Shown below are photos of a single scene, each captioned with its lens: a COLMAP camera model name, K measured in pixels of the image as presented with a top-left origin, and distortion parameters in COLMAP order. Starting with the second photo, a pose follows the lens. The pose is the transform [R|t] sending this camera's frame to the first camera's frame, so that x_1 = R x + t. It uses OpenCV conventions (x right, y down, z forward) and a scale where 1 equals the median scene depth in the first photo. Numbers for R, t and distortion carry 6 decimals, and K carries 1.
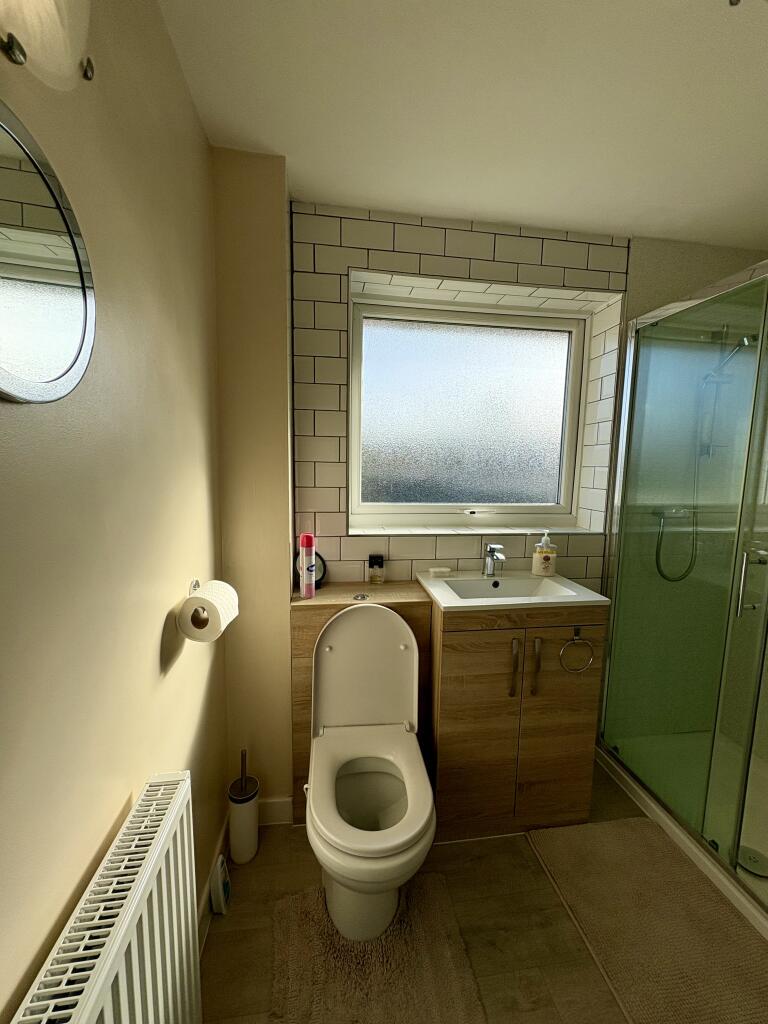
lens RADIAL K [[412.5, 0, 386.0], [0, 412.5, 515.0], [0, 0, 1]] dist [-0.002141, 0.000409]
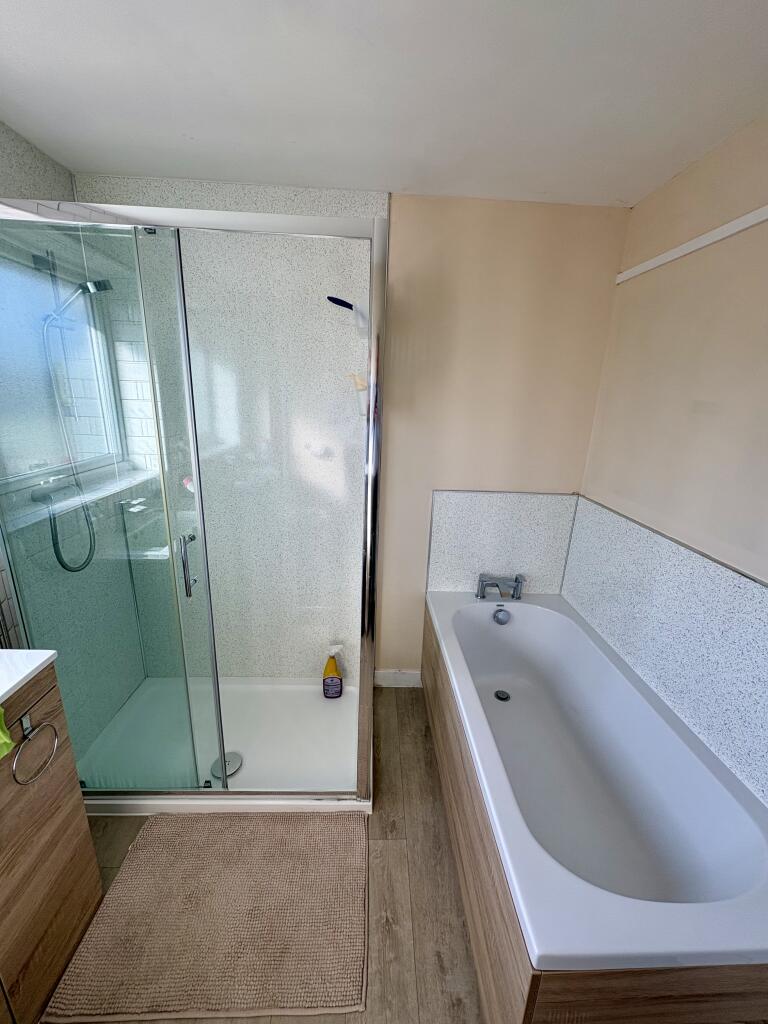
lens RADIAL K [[412.5, 0, 386.3], [0, 412.5, 508.2], [0, 0, 1]] dist [-0.002141, 0.000409]
pose [[0.112291, -0.286055, 0.951611, -0.001786], [0.083441, 0.957000, 0.277829, -0.166110], [-0.990166, 0.048206, 0.131332, 0.298057]]
